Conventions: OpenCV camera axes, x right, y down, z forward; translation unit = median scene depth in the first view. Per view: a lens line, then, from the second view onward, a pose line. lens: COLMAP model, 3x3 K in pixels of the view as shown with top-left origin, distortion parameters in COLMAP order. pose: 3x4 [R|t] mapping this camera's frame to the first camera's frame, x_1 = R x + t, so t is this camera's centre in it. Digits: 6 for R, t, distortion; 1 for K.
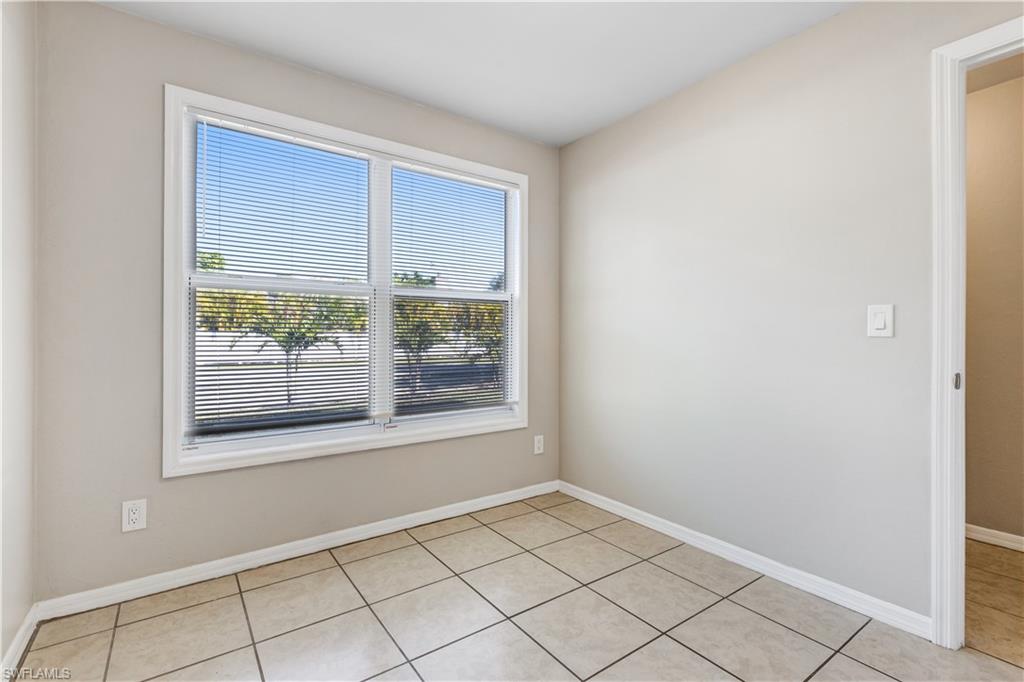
lens RADIAL K [[468.4, 0, 511.6], [0, 468.4, 339.5], [0, 0, 1]] dist [0.005014, -0.000436]
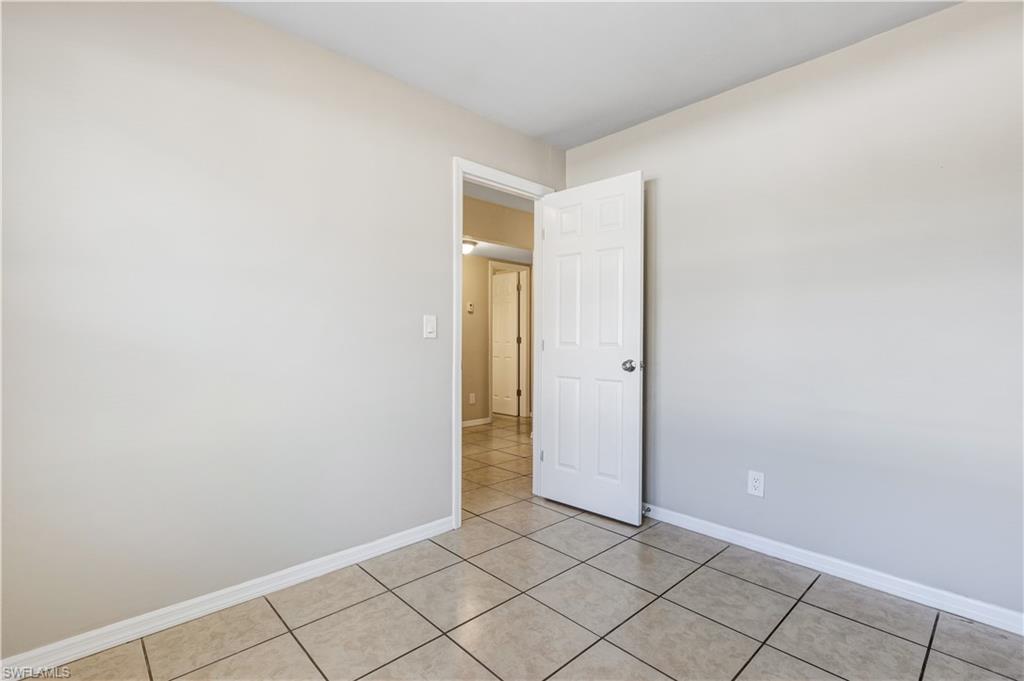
lens RADIAL K [[468.4, 0, 511.3], [0, 468.4, 339.1], [0, 0, 1]] dist [0.005014, -0.000436]
pose [[-0.136115, -0.000837, 0.990693, -0.585315], [0.001719, 0.999998, 0.001081, -0.003364], [-0.990692, 0.001850, -0.136113, 0.846680]]
